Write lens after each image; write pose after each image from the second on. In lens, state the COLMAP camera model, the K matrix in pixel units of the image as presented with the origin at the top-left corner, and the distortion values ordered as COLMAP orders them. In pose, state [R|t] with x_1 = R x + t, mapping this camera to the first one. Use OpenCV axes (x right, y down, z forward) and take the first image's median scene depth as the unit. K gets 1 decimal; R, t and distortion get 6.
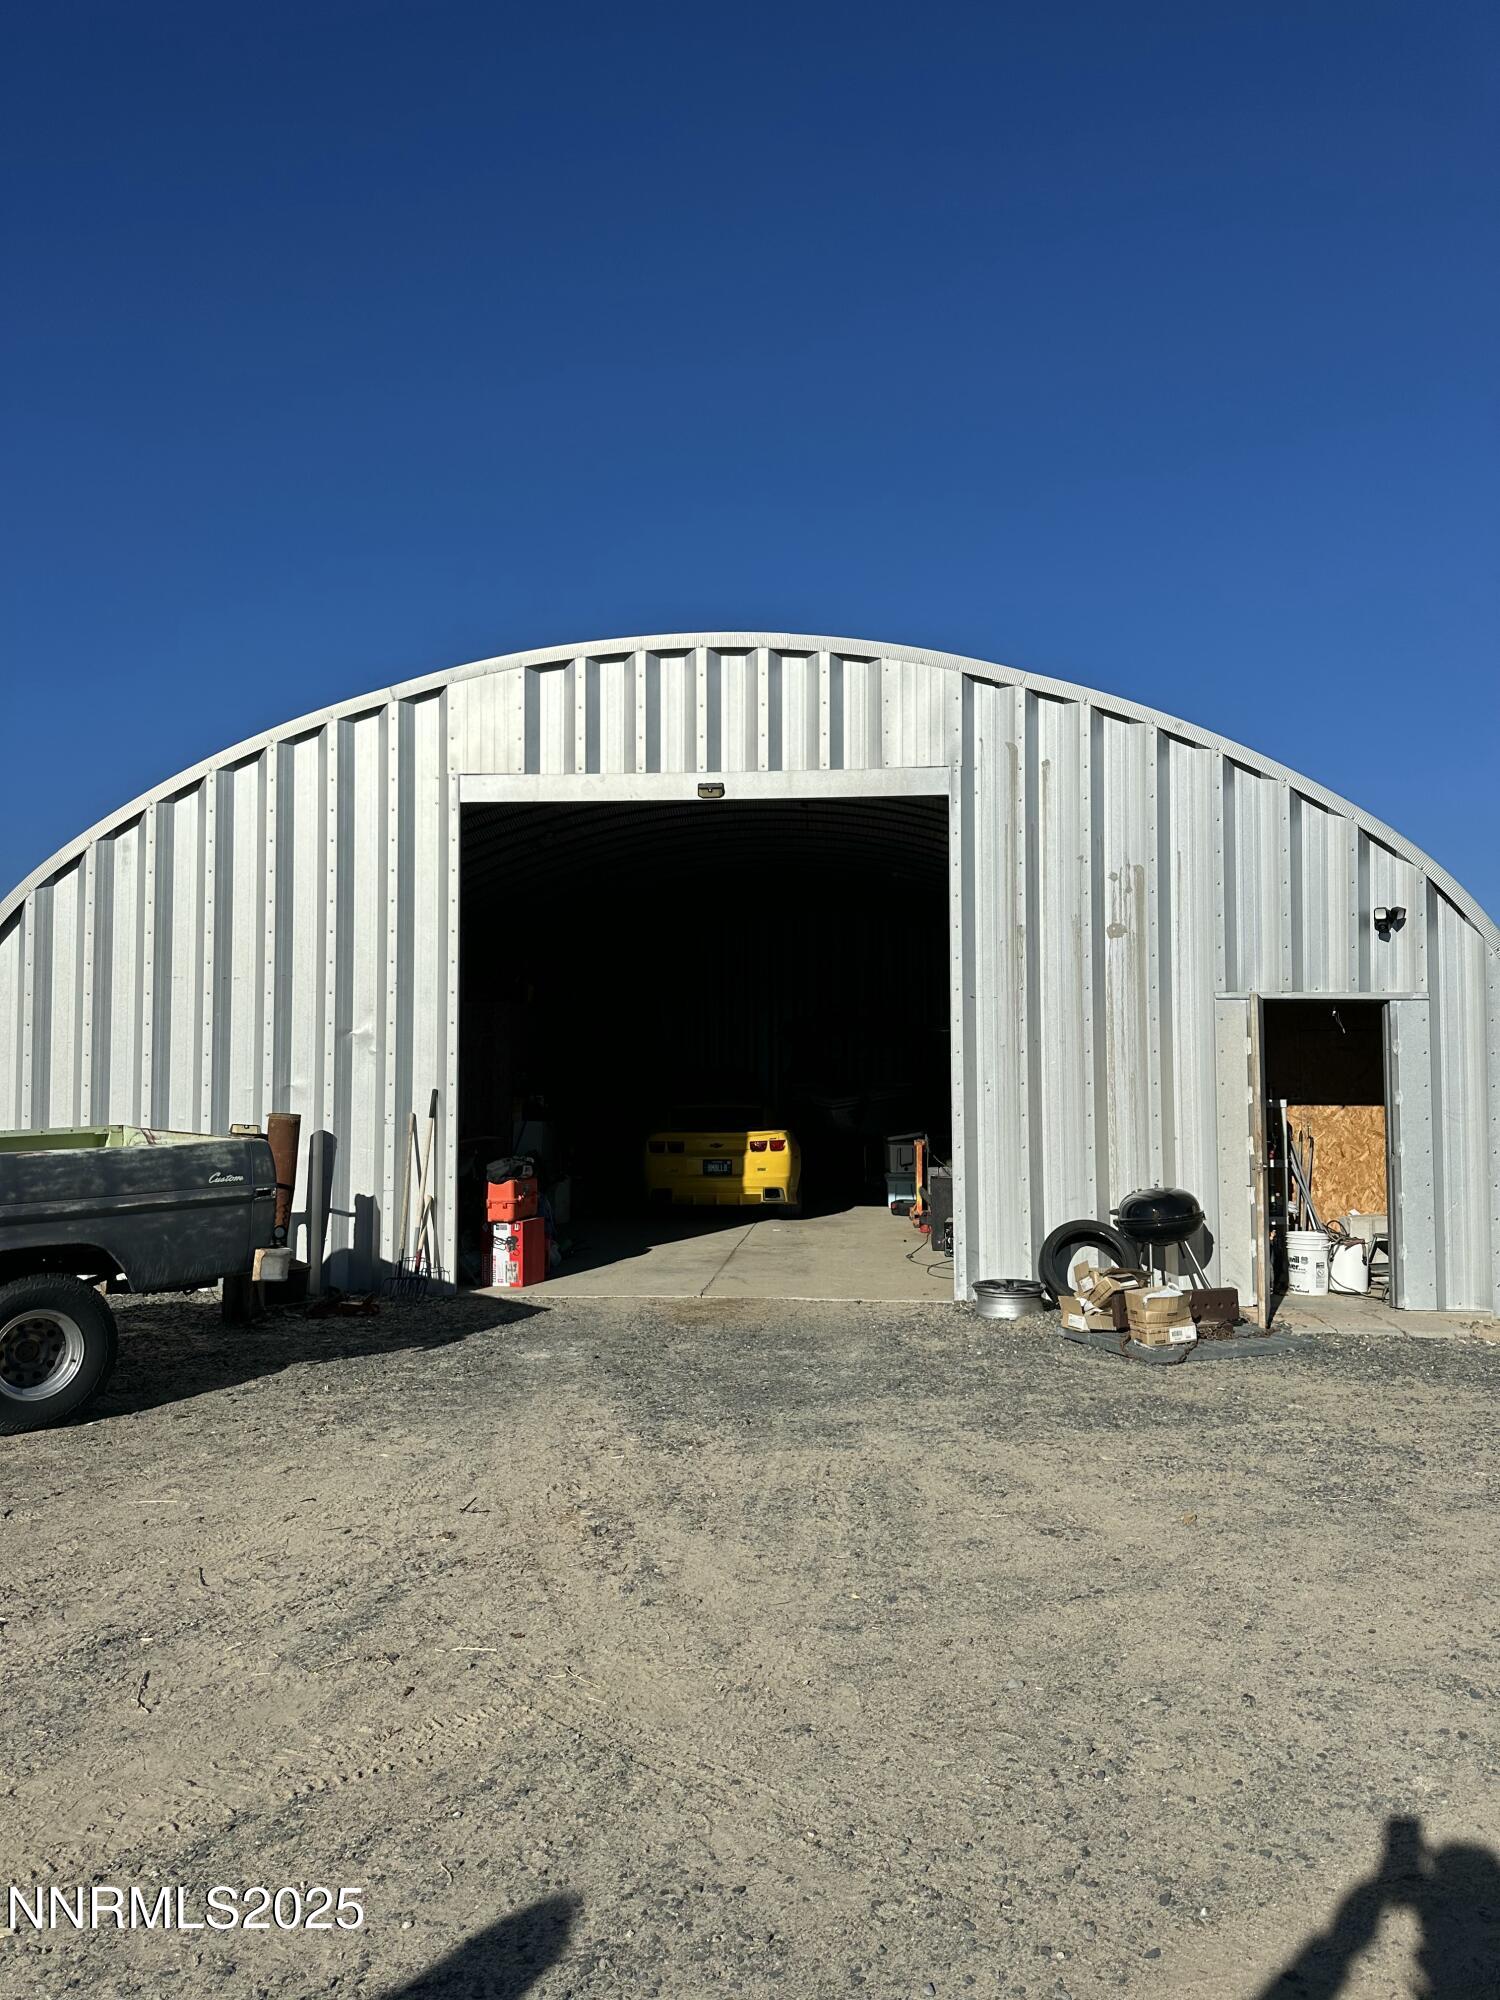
lens RADIAL K [[1413.5, 0, 750.0], [0, 1413.5, 1000.0], [0, 0, 1]] dist [0.013989, -0.015879]
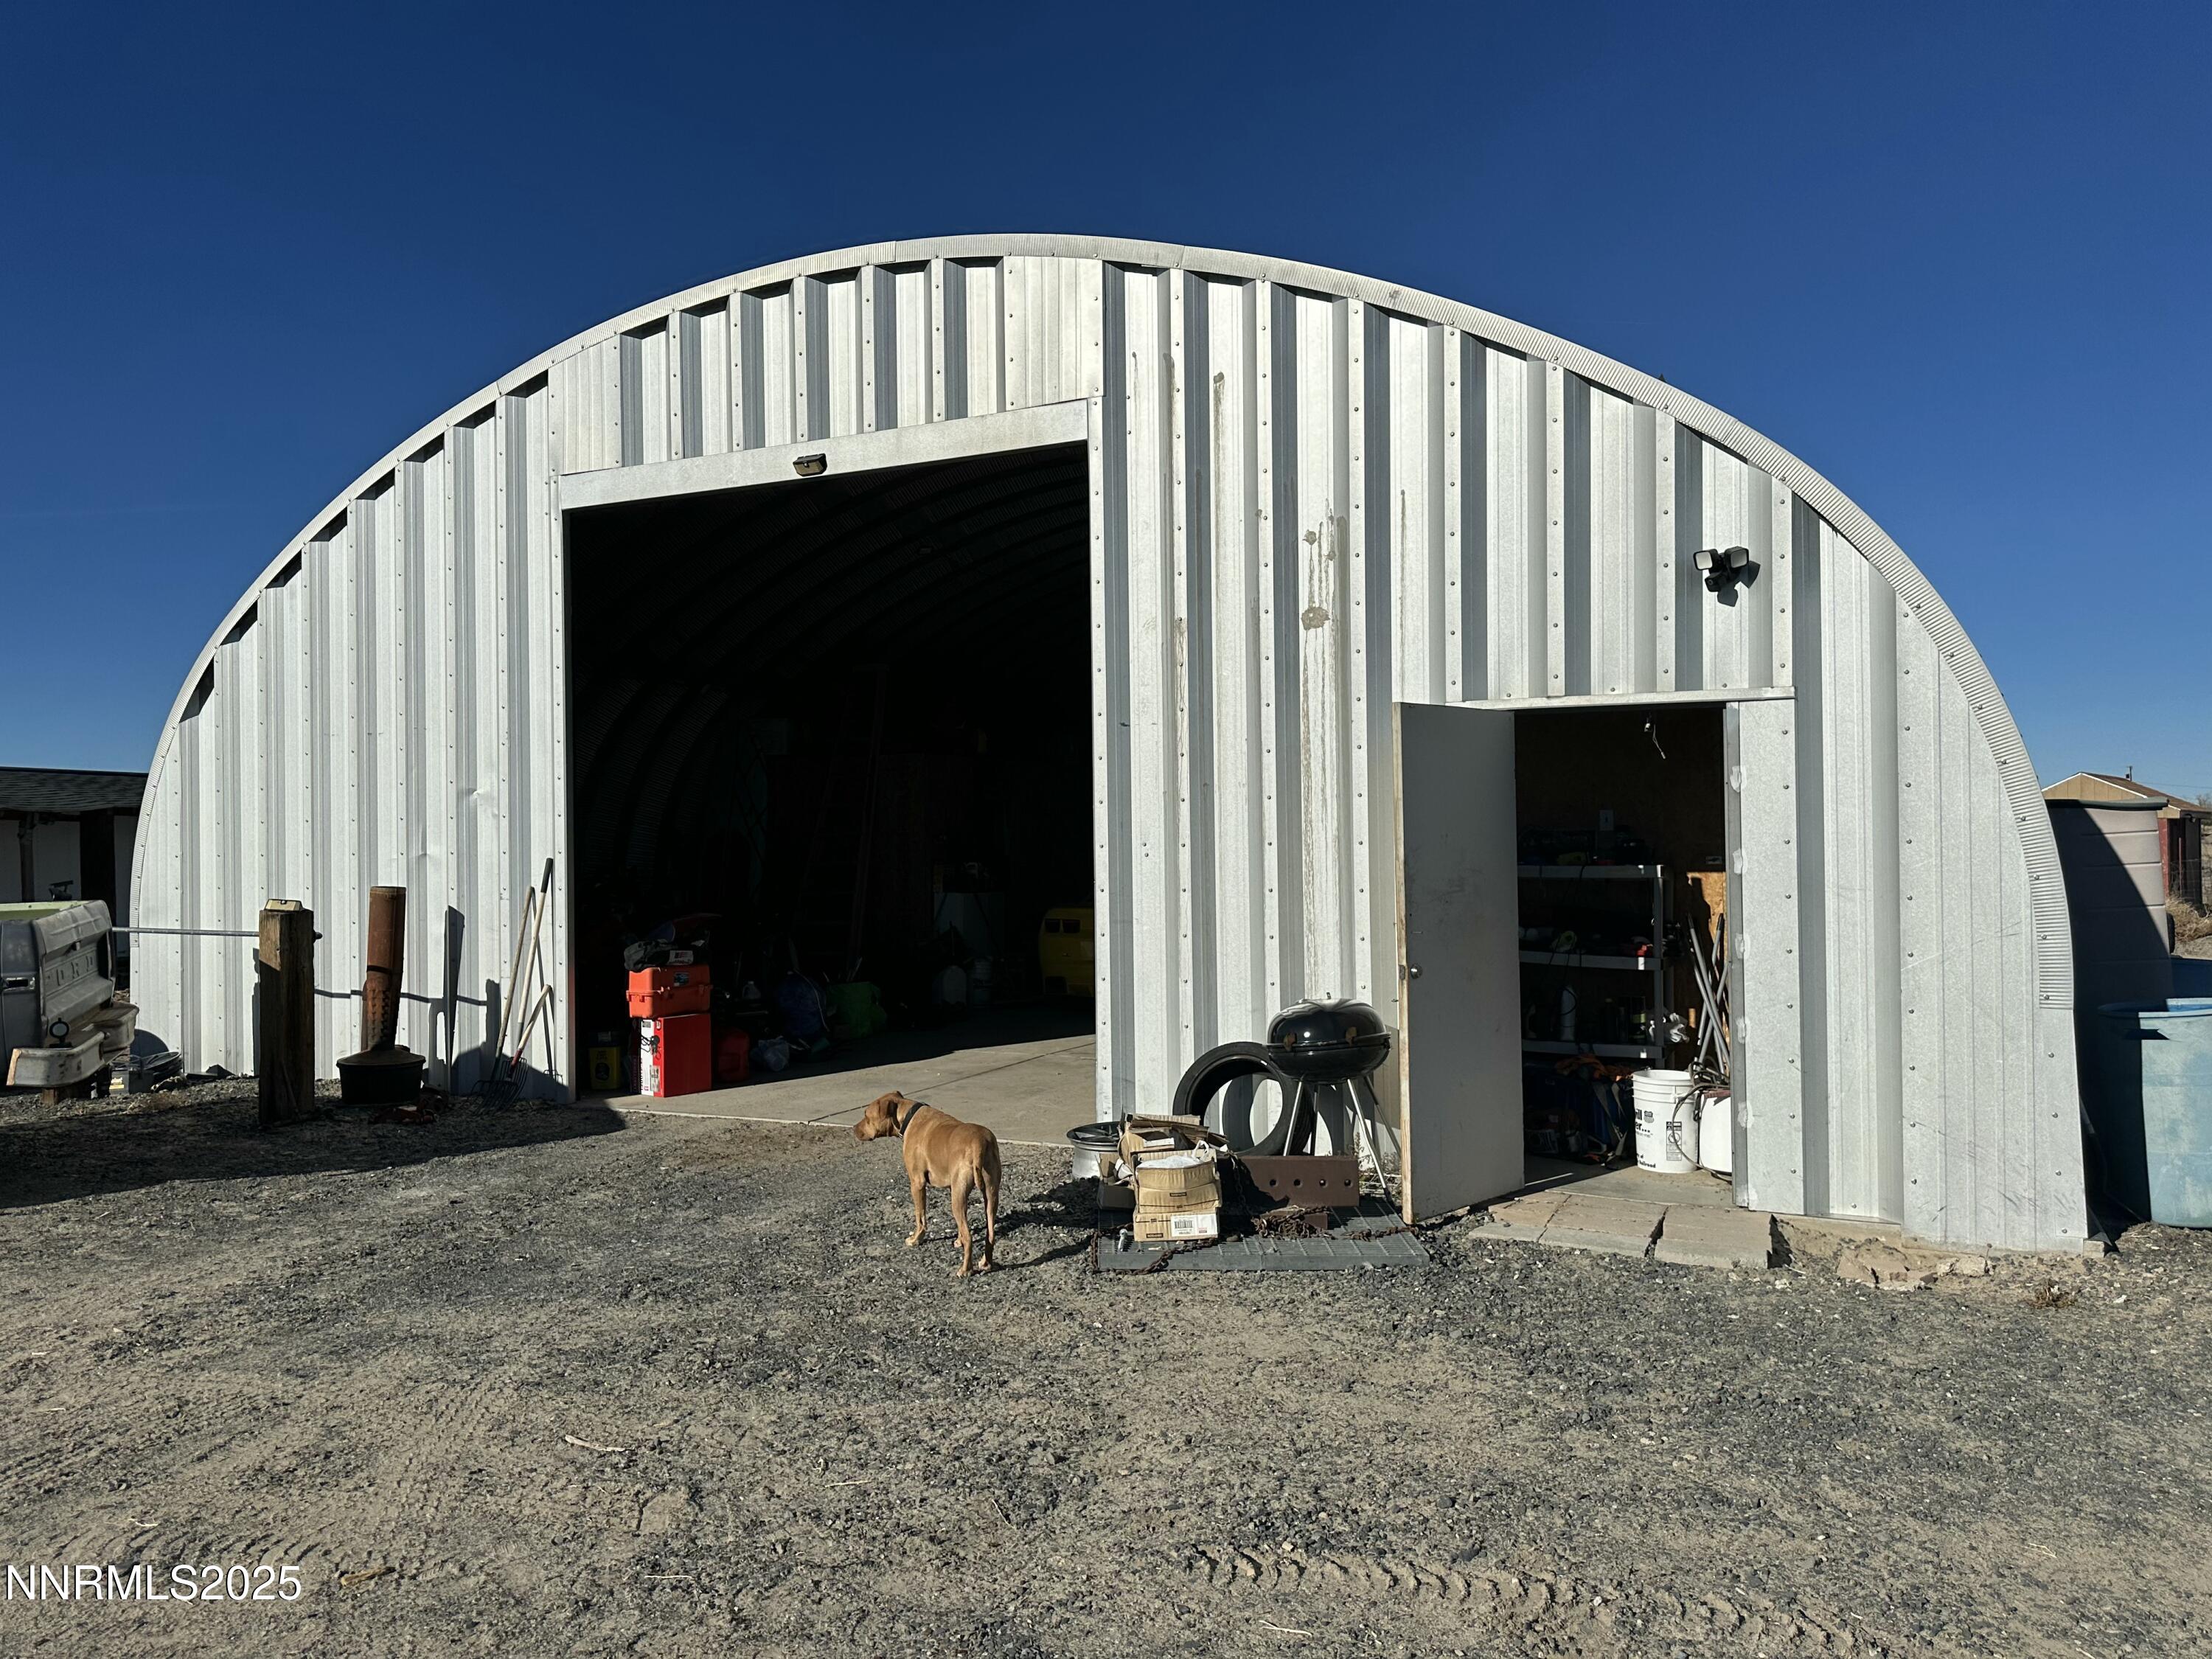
lens RADIAL K [[1586.2, 0, 1113.8], [0, 1586.2, 824.8], [0, 0, 1]] dist [0.082240, -0.146232]
pose [[0.929047, -0.013821, -0.369704, 0.440832], [0.030803, 0.998722, 0.040070, 0.016115], [0.368678, -0.048615, 0.928285, 0.251183]]
